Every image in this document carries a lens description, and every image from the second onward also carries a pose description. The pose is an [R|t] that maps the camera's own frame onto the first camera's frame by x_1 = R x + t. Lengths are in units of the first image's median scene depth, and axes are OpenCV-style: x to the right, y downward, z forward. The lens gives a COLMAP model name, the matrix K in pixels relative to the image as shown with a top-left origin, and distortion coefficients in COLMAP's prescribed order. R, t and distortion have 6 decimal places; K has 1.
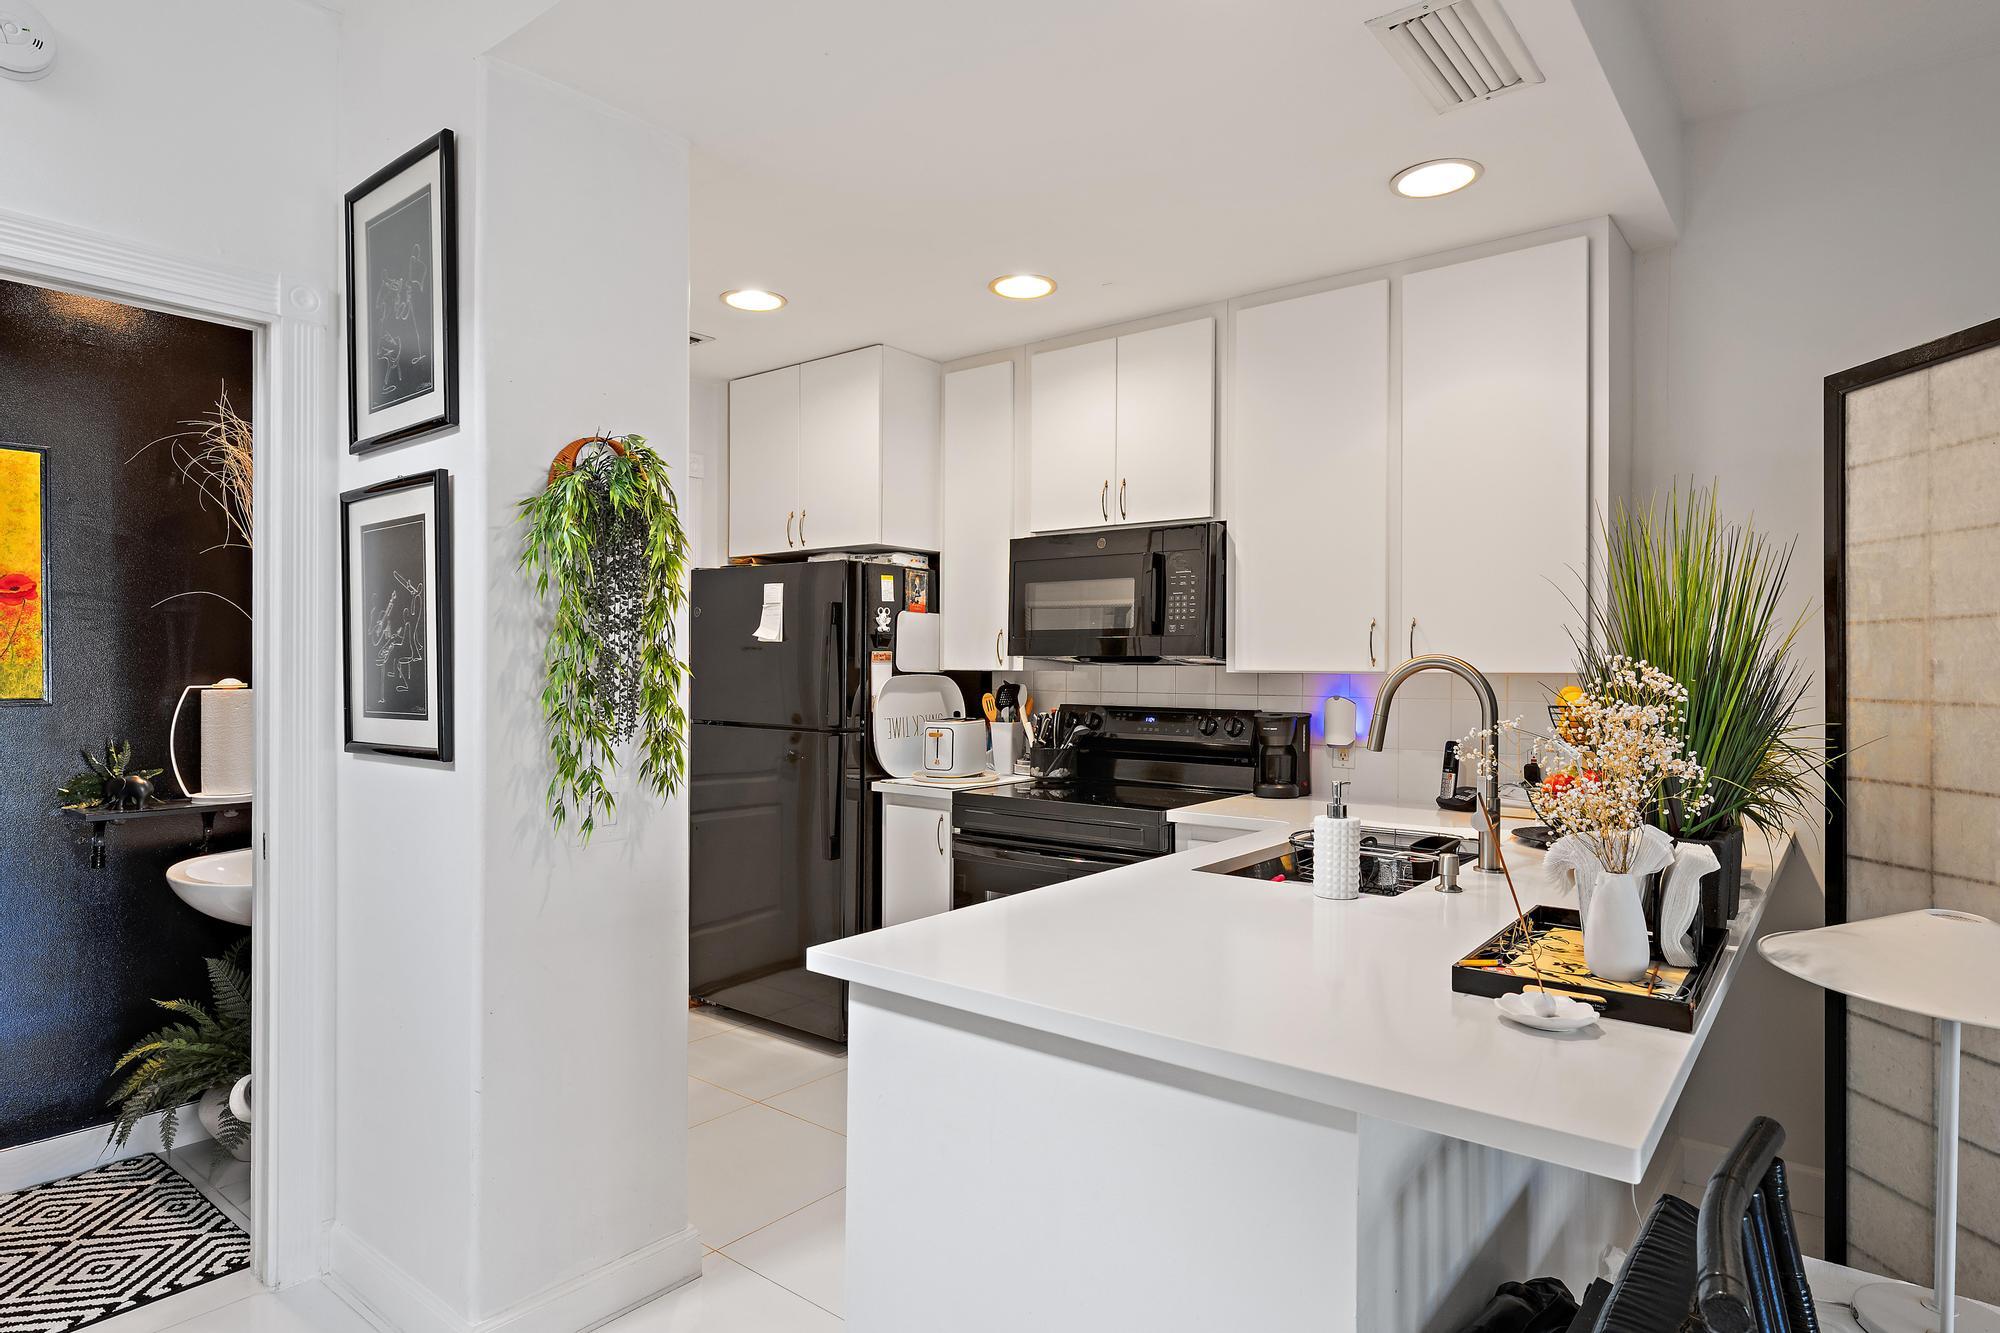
lens RADIAL K [[1128.8, 0, 994.4], [0, 1128.8, 660.0], [0, 0, 1]] dist [0.001399, 0.000306]
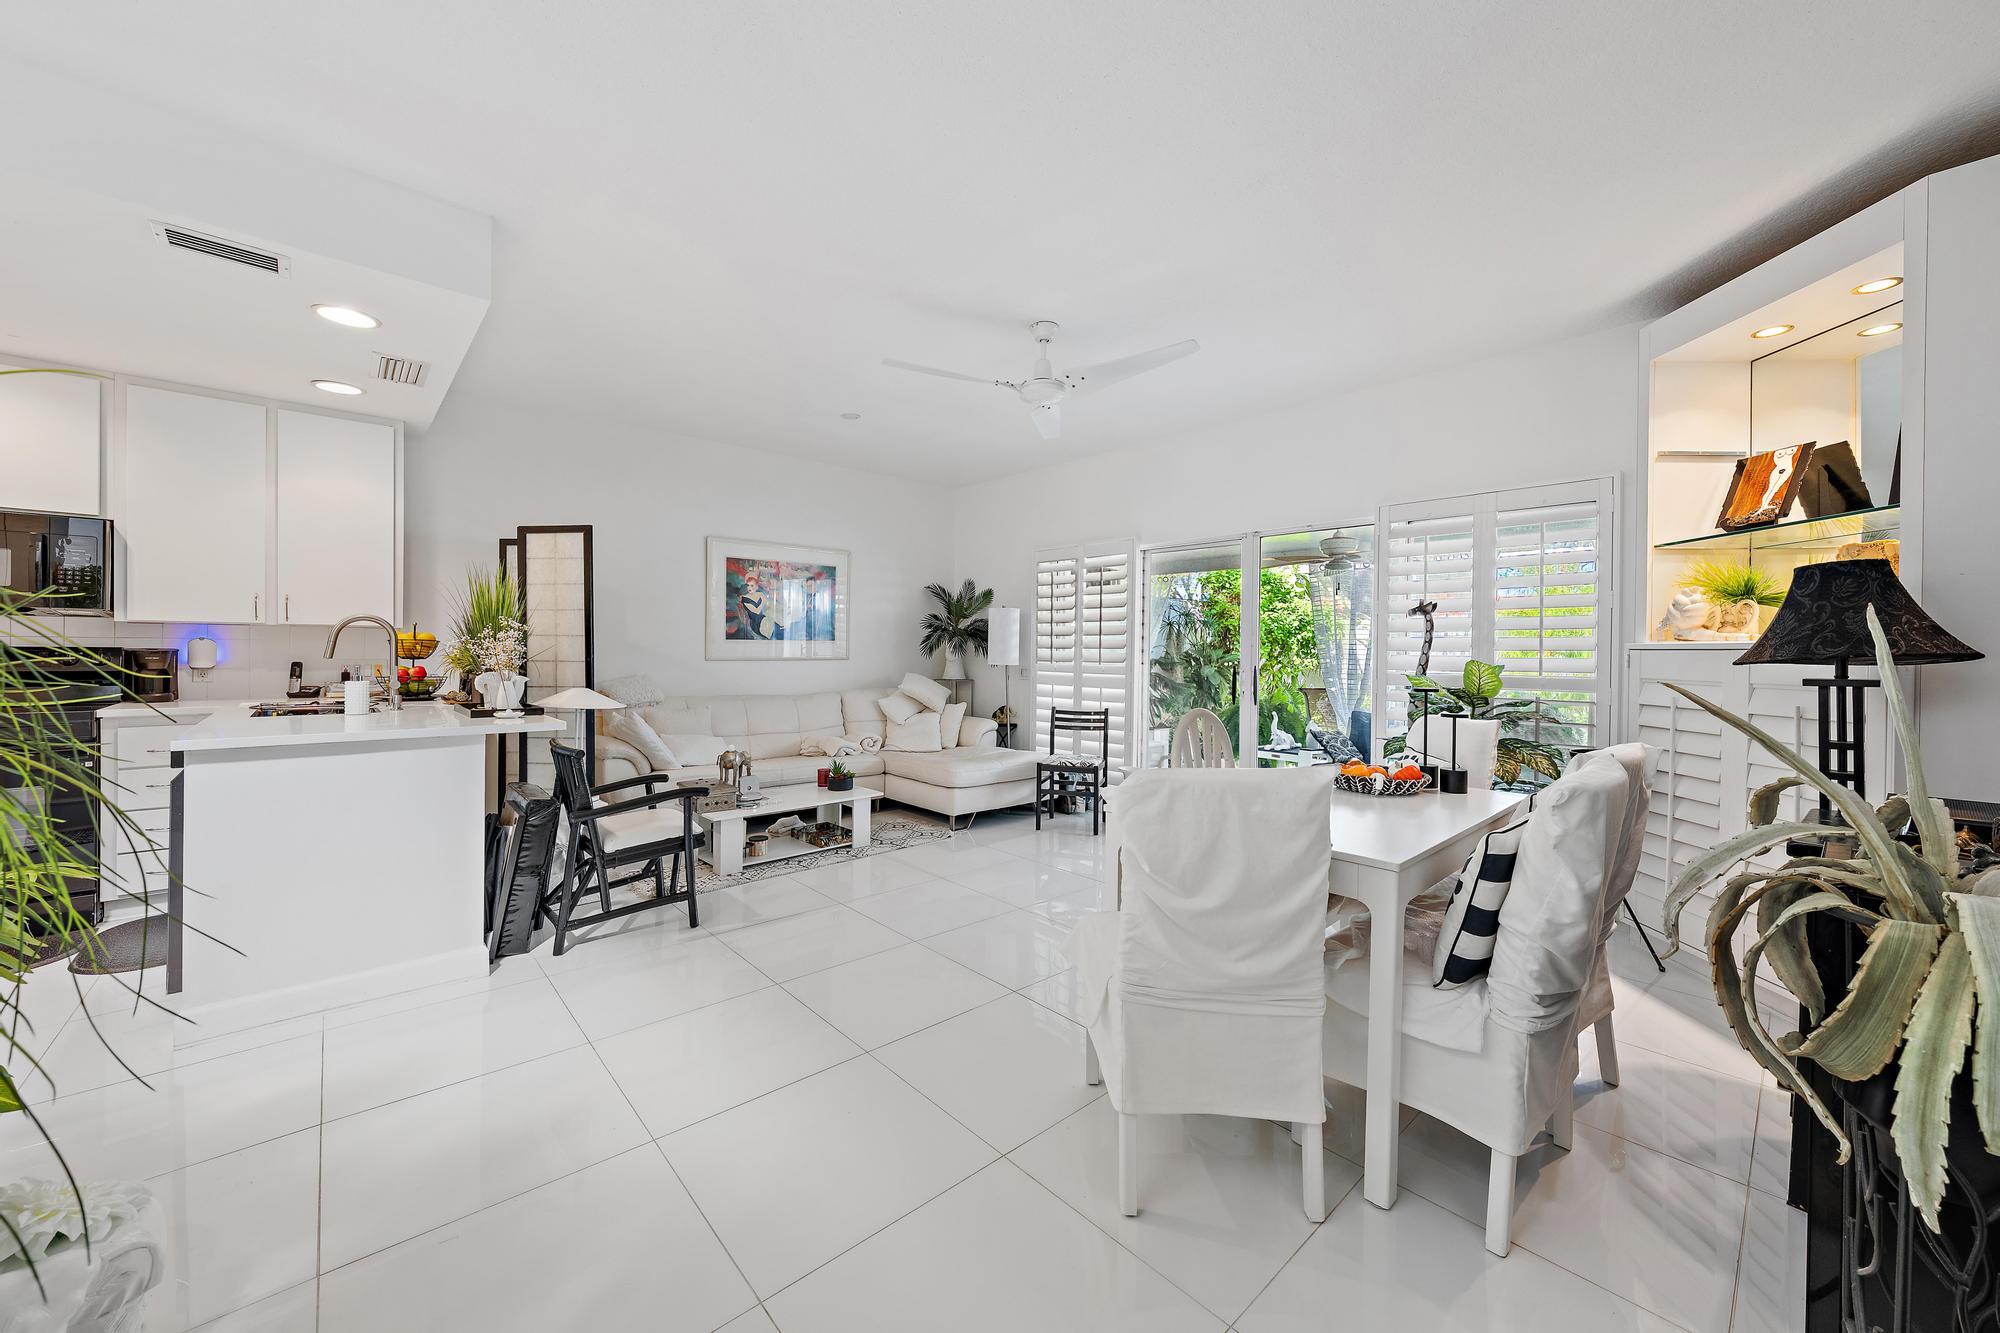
lens RADIAL K [[731.1, 0, 1000.0], [0, 731.1, 666.5], [0, 0, 1]] dist [-0.001511, -0.000513]
pose [[0.162064, -0.024252, 0.986482, -0.562254], [-0.014983, 0.999522, 0.027034, 0.027619], [-0.986666, -0.019162, 0.161623, -0.326912]]
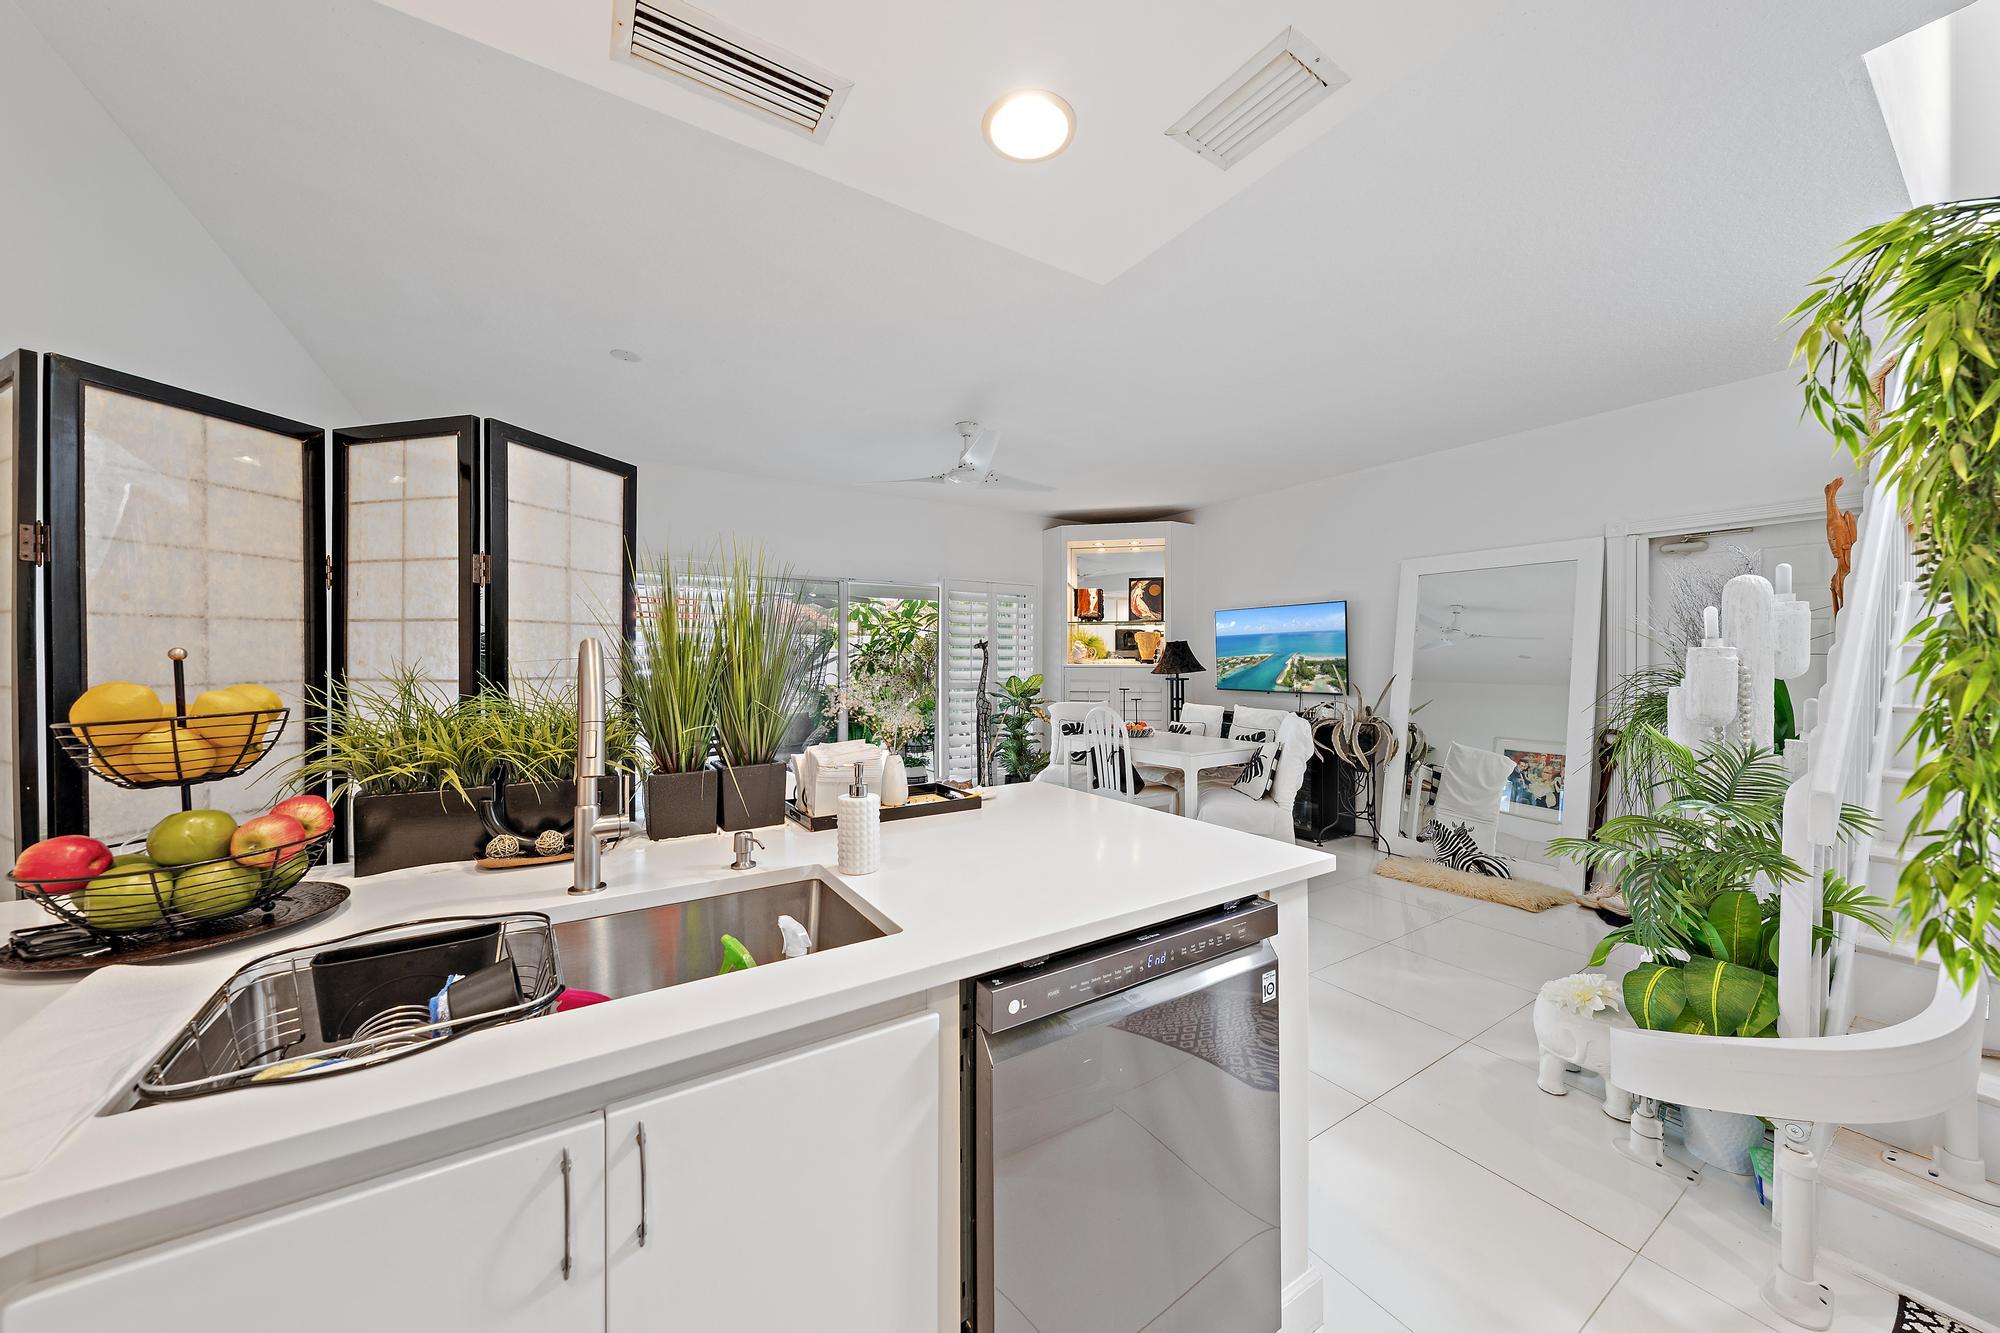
lens RADIAL K [[692.0, 0, 1000.0], [0, 692.0, 666.5], [0, 0, 1]] dist [0.000012, -0.000021]
pose [[-0.944569, -0.008690, 0.328197, -0.025266], [-0.007238, 0.999958, 0.005646, 0.008311], [-0.328233, 0.002958, -0.944592, 0.897225]]
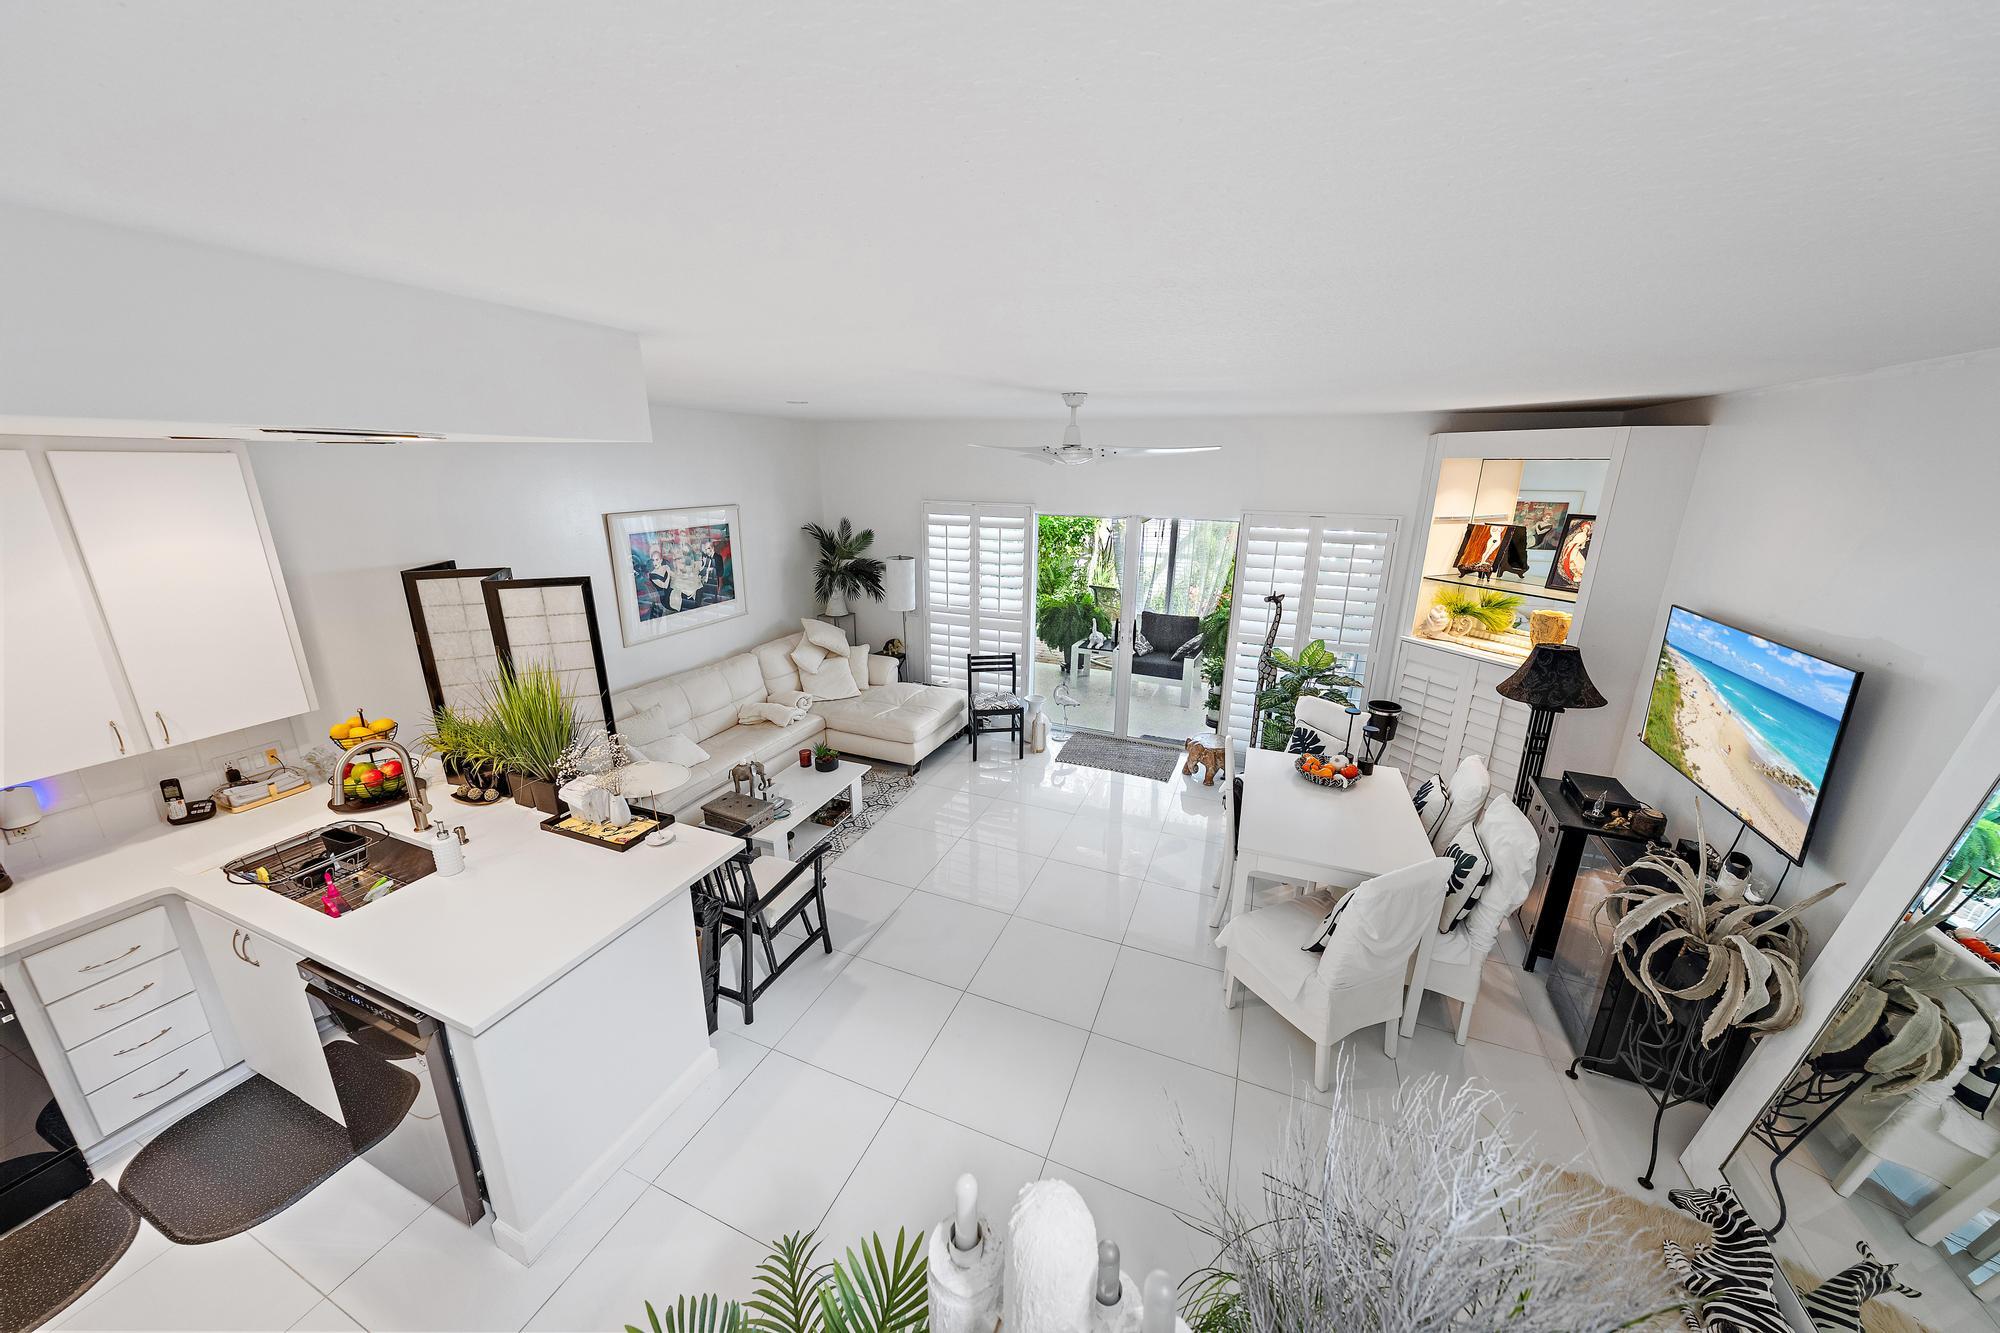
lens RADIAL K [[666.3, 0, 996.8], [0, 666.3, 664.0], [0, 0, 1]] dist [-0.001396, -0.000134]
pose [[-0.271839, -0.277891, 0.921347, -0.575110], [-0.013390, 0.958399, 0.285116, -0.297754], [-0.962250, 0.065169, -0.264251, 0.183448]]
